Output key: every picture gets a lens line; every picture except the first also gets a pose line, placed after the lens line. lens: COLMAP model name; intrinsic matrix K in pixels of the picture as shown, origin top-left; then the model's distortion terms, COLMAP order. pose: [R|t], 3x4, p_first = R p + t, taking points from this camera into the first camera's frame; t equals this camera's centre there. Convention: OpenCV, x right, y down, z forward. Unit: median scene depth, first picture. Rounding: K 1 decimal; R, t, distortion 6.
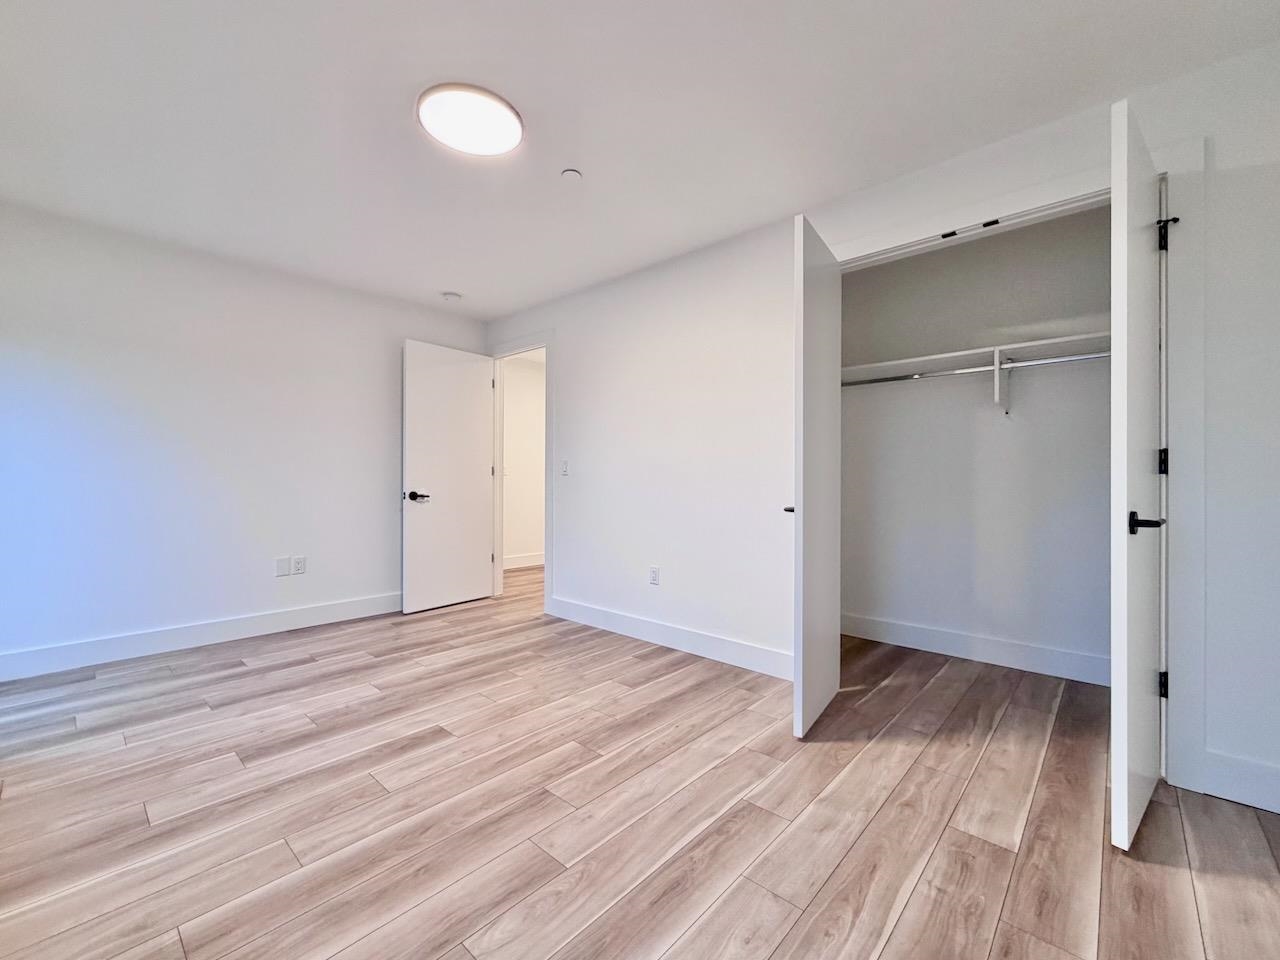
lens RADIAL K [[524.5, 0, 635.3], [0, 524.5, 470.1], [0, 0, 1]] dist [-0.000654, 0.000243]
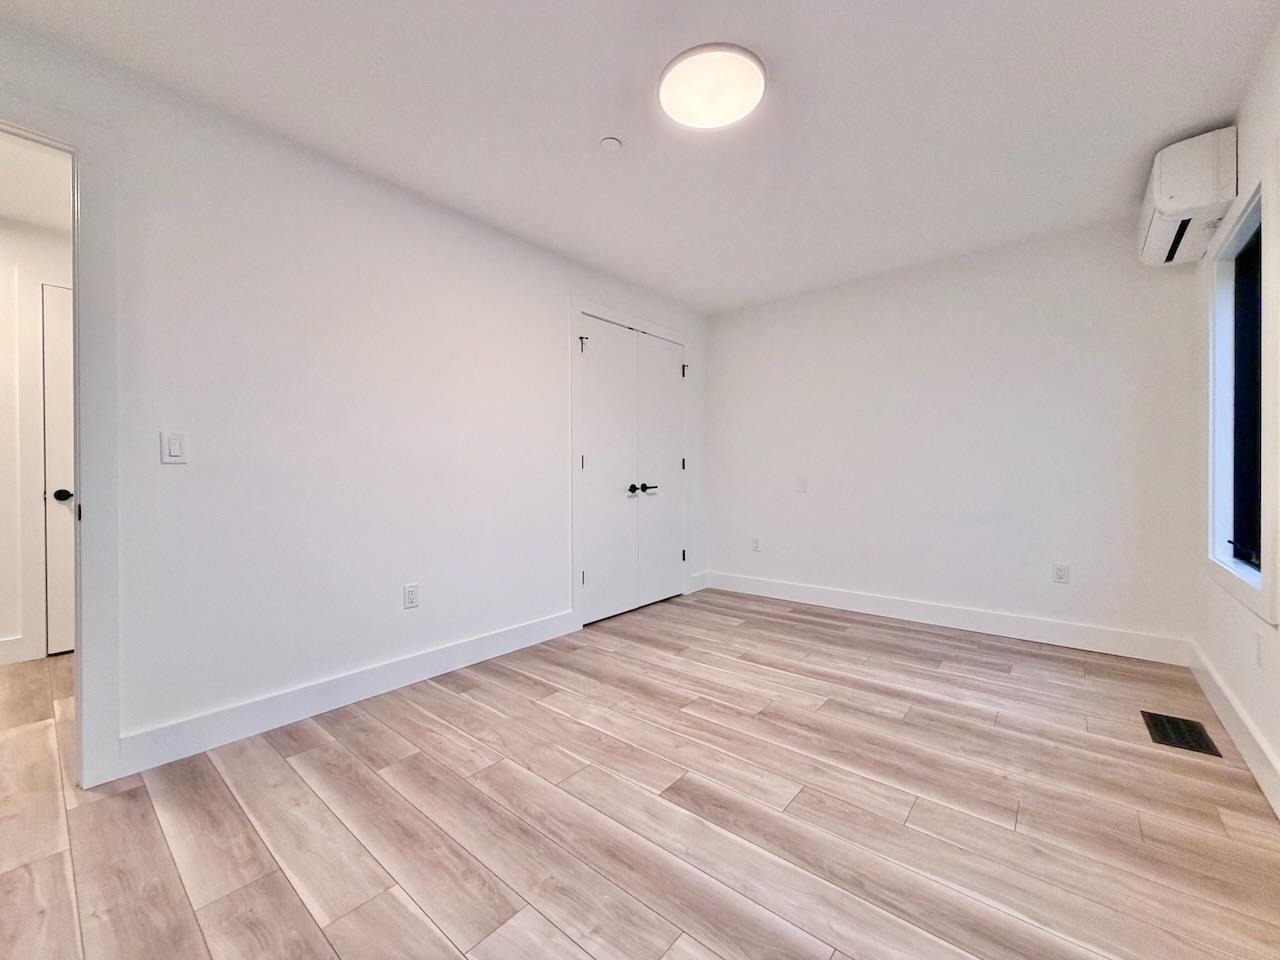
lens RADIAL K [[524.5, 0, 635.3], [0, 524.5, 470.1], [0, 0, 1]] dist [-0.000654, 0.000243]
pose [[-0.040966, -0.000607, 0.999160, -1.144451], [-0.016581, 0.999863, -0.000072, 0.014830], [-0.999023, -0.016570, -0.040971, 1.082734]]
